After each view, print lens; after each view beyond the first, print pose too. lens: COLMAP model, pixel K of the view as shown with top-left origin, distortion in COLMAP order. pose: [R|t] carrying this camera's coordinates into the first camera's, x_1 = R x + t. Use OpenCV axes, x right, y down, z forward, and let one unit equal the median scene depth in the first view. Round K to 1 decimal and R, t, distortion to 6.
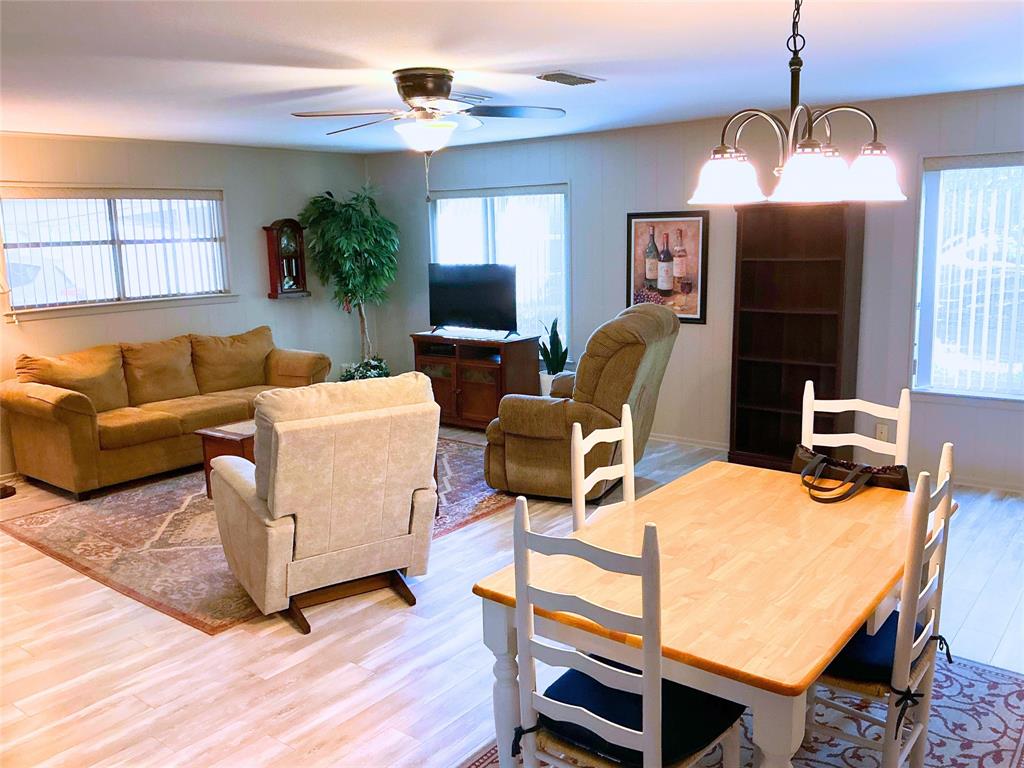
lens RADIAL K [[865.8, 0, 512.0], [0, 865.8, 384.0], [0, 0, 1]] dist [0.125953, -0.276720]
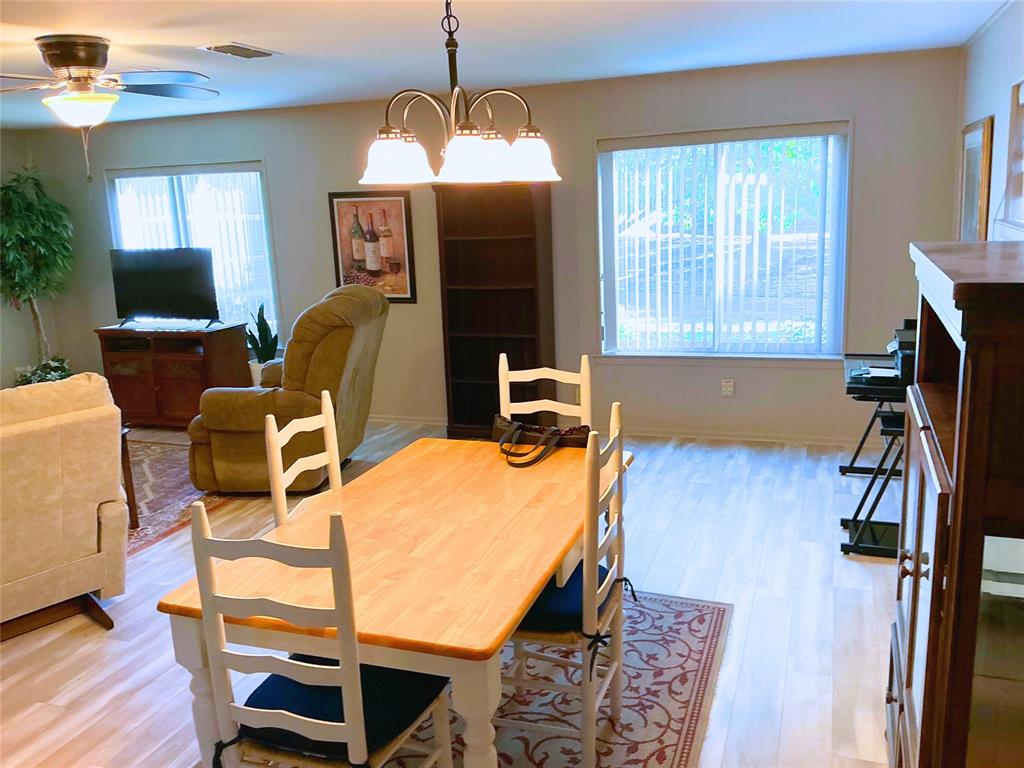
lens RADIAL K [[861.1, 0, 528.5], [0, 861.1, 381.7], [0, 0, 1]] dist [0.139786, -0.279461]
pose [[0.947372, -0.079283, 0.310163, 0.034771], [0.072626, 0.996814, 0.032972, -0.001366], [-0.311789, -0.008711, 0.950112, 0.002884]]
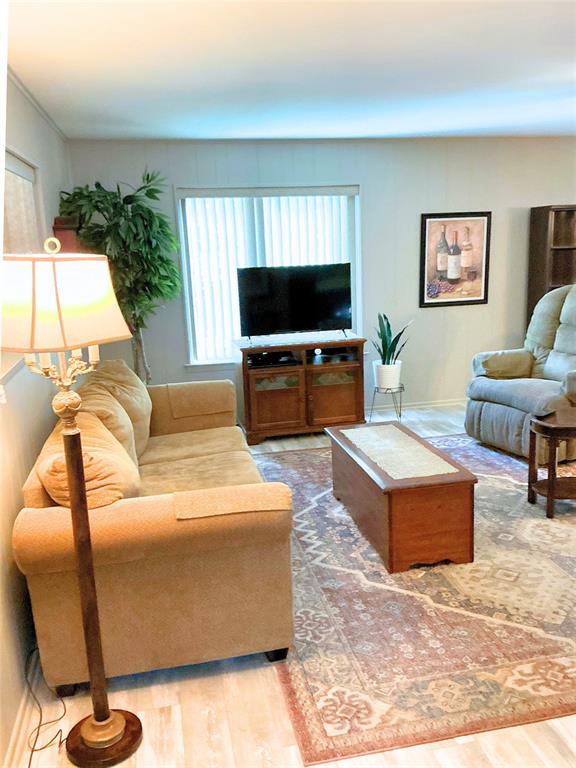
lens RADIAL K [[649.4, 0, 290.5], [0, 649.4, 410.3], [0, 0, 1]] dist [0.125953, -0.276720]
pose [[0.628488, -0.202426, 0.751017, -0.924606], [0.159399, 0.978569, 0.130367, -0.113309], [-0.761311, 0.037777, 0.647286, 0.793097]]
